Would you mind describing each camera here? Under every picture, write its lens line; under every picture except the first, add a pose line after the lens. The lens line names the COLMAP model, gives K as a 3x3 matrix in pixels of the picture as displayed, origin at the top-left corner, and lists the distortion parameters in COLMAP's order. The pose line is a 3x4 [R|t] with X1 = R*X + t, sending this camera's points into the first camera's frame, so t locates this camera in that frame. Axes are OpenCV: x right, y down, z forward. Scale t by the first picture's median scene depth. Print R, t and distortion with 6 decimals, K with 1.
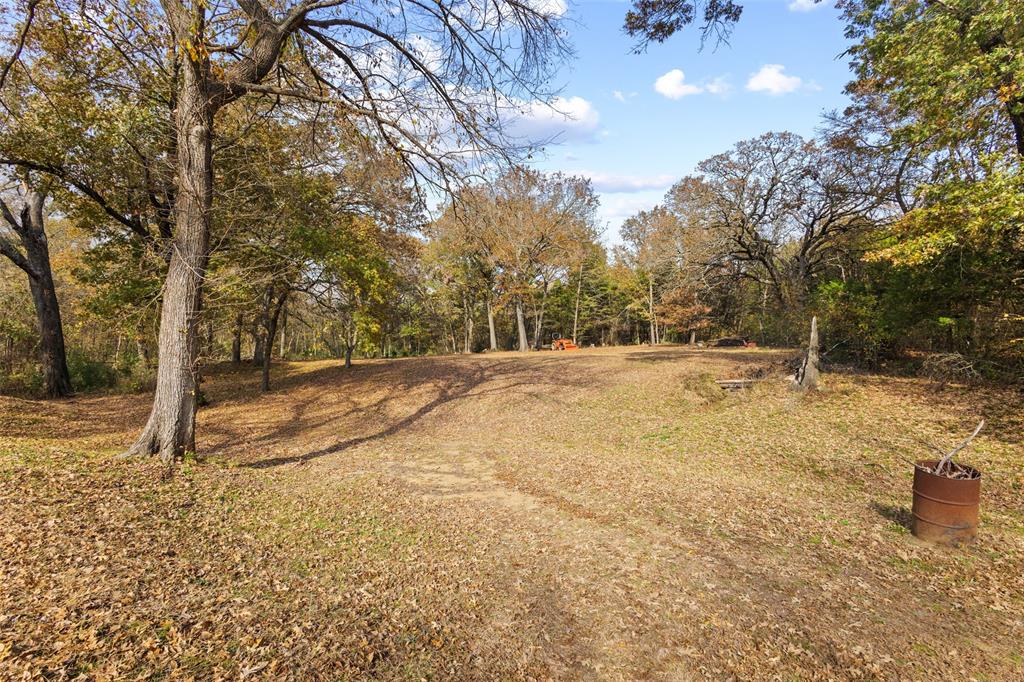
lens RADIAL K [[469.2, 0, 512.6], [0, 469.2, 341.4], [0, 0, 1]] dist [0.004002, 0.000605]
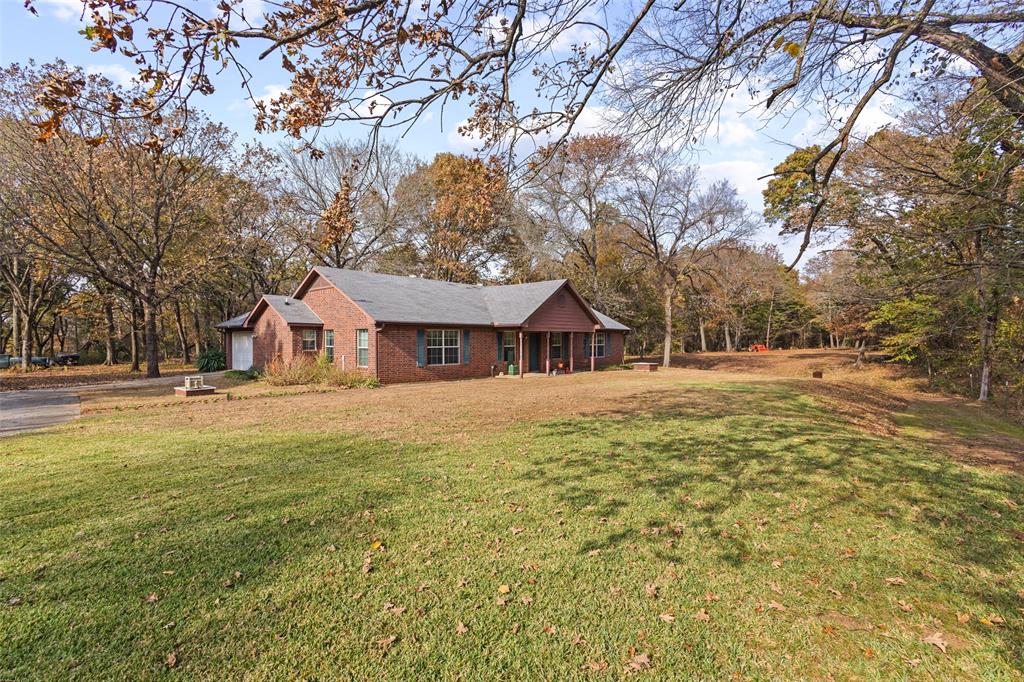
lens RADIAL K [[469.2, 0, 513.8], [0, 469.2, 345.0], [0, 0, 1]] dist [0.004002, 0.000605]
pose [[0.926862, 0.006854, -0.375339, -0.040655], [-0.003487, 0.999947, 0.009648, -0.011970], [0.375385, -0.007634, 0.926837, -0.566308]]
